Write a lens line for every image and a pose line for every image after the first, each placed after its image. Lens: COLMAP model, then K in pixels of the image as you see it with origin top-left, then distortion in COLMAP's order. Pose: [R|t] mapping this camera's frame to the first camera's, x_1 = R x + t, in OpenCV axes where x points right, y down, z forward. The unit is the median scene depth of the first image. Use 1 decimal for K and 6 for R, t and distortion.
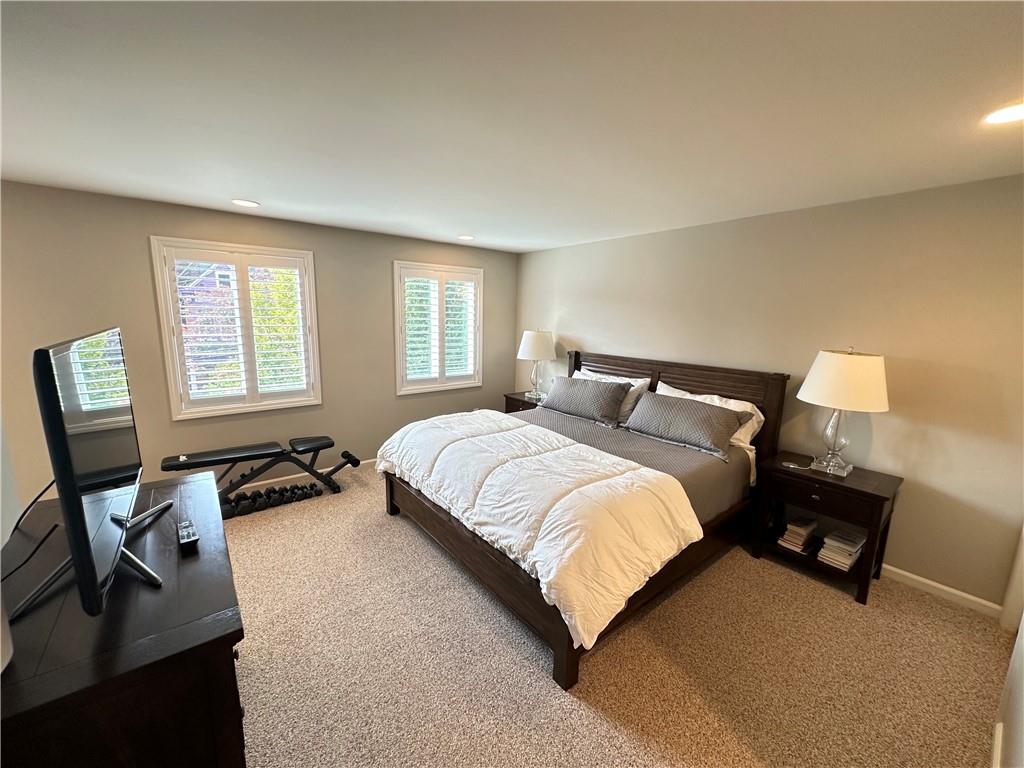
lens RADIAL K [[411.0, 0, 512.0], [0, 411.0, 384.0], [0, 0, 1]] dist [-0.001254, -0.000353]
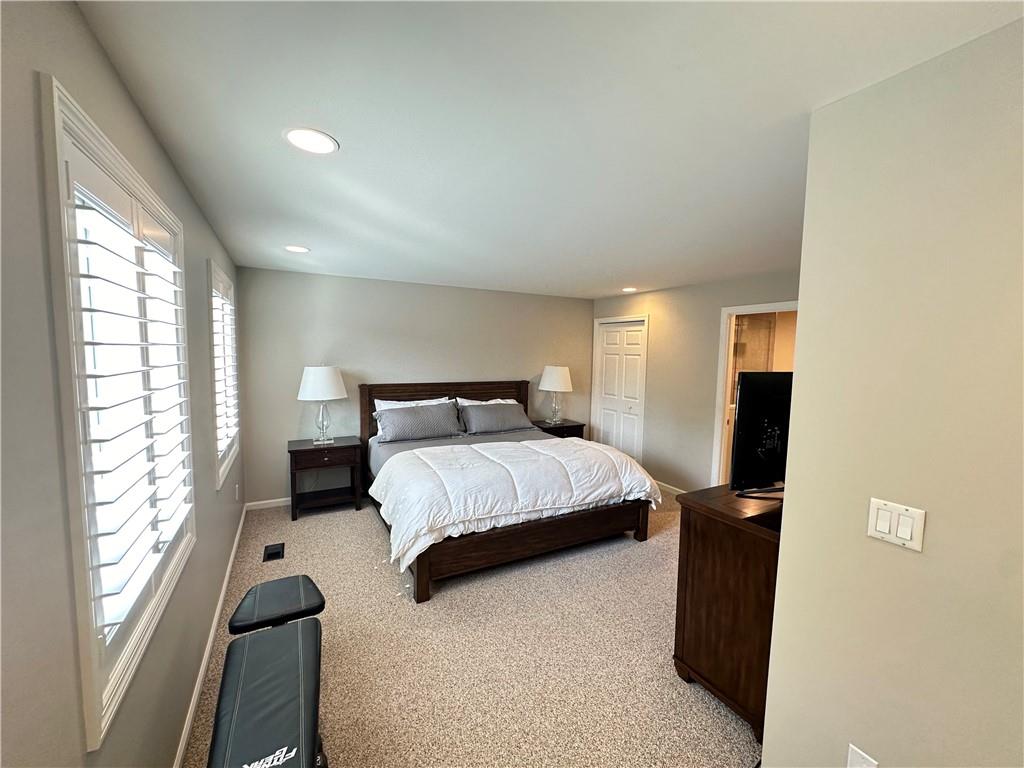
lens RADIAL K [[411.0, 0, 512.0], [0, 411.0, 384.0], [0, 0, 1]] dist [-0.001254, -0.000353]
pose [[0.176808, -0.100739, 0.979076, -0.946314], [0.152307, 0.985566, 0.073902, -0.125931], [-0.972390, 0.136053, 0.189599, 0.584976]]
